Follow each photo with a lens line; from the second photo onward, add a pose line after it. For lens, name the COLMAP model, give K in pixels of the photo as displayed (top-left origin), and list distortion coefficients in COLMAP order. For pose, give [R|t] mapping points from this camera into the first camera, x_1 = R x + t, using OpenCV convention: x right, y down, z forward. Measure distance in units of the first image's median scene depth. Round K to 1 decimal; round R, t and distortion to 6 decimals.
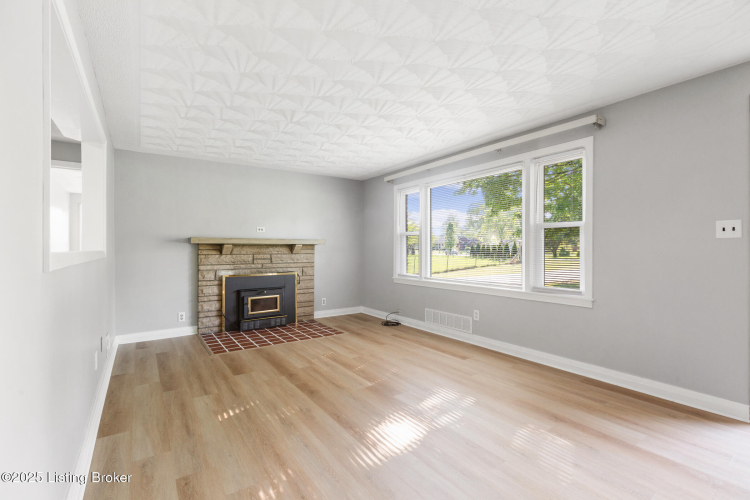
lens RADIAL K [[336.9, 0, 379.0], [0, 336.9, 251.5], [0, 0, 1]] dist [0.002908, -0.002024]
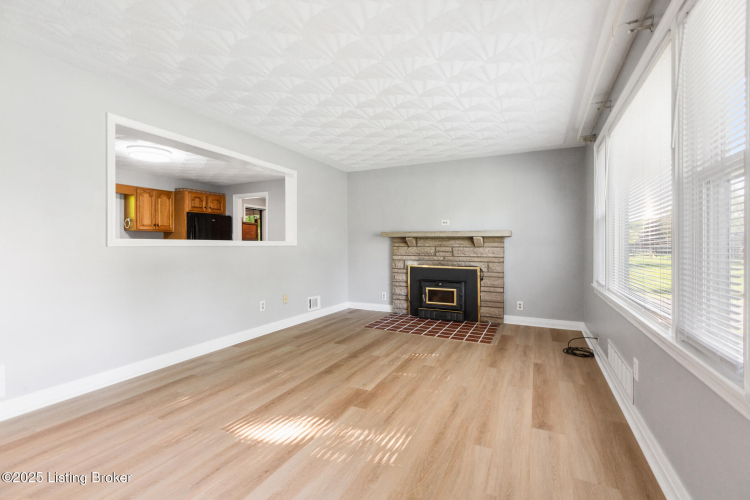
lens RADIAL K [[336.9, 0, 376.3], [0, 336.9, 246.8], [0, 0, 1]] dist [0.002908, -0.002024]
pose [[0.478911, 0.008929, -0.877818, 0.616709], [-0.012480, 0.999916, 0.003362, 0.009357], [0.877775, 0.009344, 0.478983, 0.467408]]
